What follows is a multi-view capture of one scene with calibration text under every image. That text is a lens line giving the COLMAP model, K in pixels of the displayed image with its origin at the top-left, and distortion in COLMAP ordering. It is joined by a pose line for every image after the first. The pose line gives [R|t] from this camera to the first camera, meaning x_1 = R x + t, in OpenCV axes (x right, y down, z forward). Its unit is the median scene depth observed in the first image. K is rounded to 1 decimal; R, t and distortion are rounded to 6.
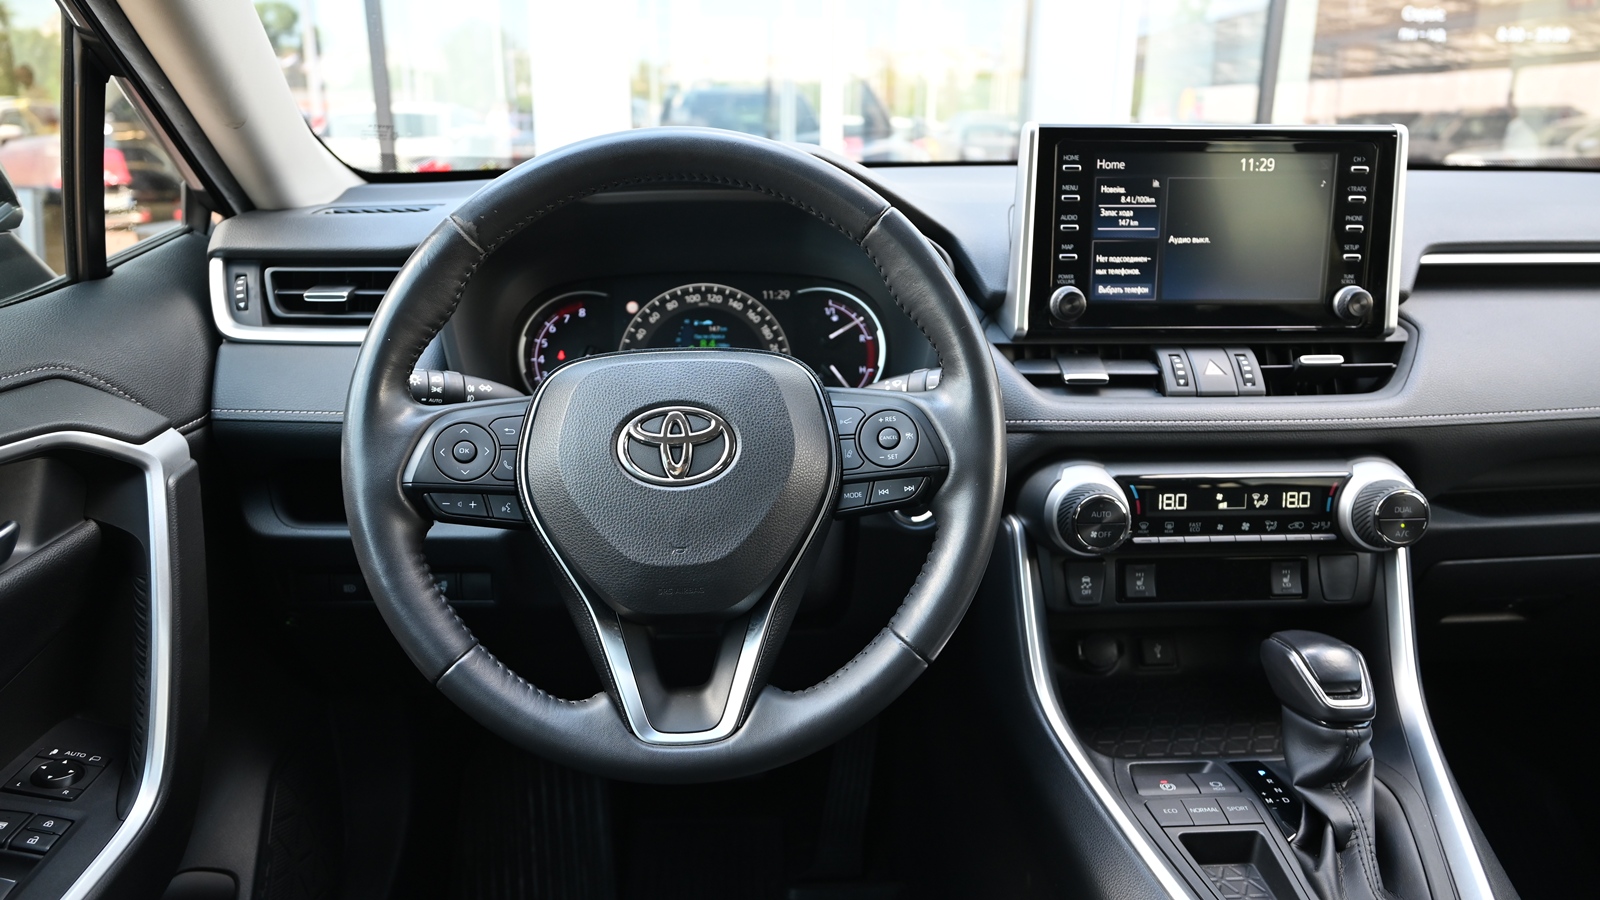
lens RADIAL K [[1097.6, 0, 803.5], [0, 1097.6, 453.7], [0, 0, 1]] dist [0.003516, 0.008693]
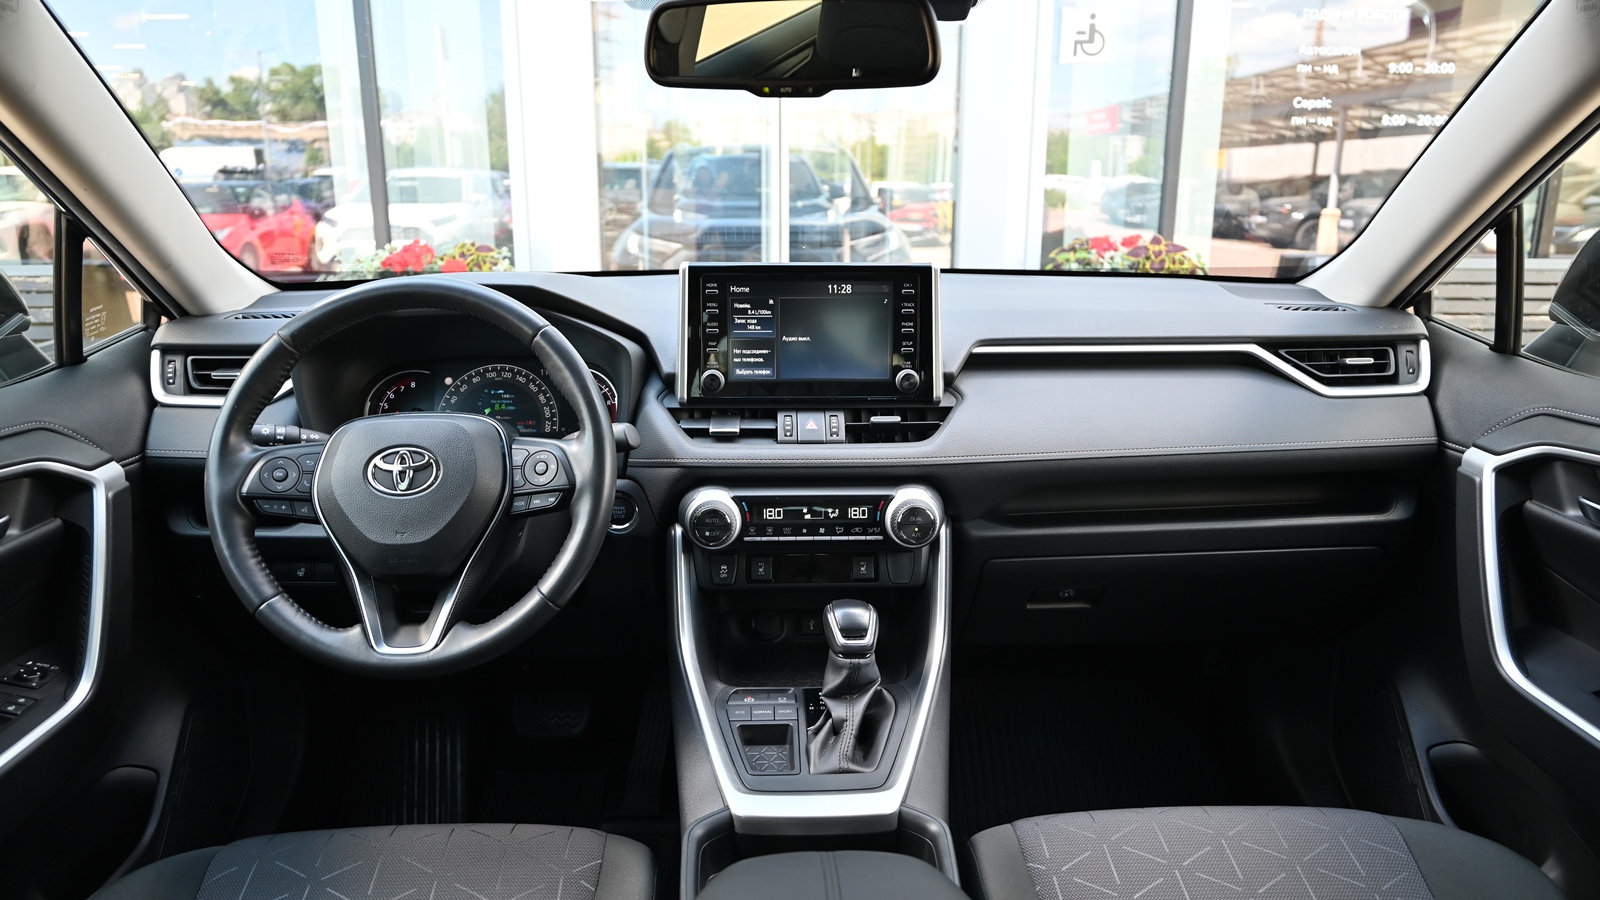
lens RADIAL K [[1097.6, 0, 797.1], [0, 1097.6, 450.5], [0, 0, 1]] dist [0.003516, 0.008693]
pose [[0.999427, 0.003285, -0.033685, 0.422418], [-0.004962, 0.998746, -0.049812, 0.032170], [0.033479, 0.049951, 0.998190, -0.499200]]
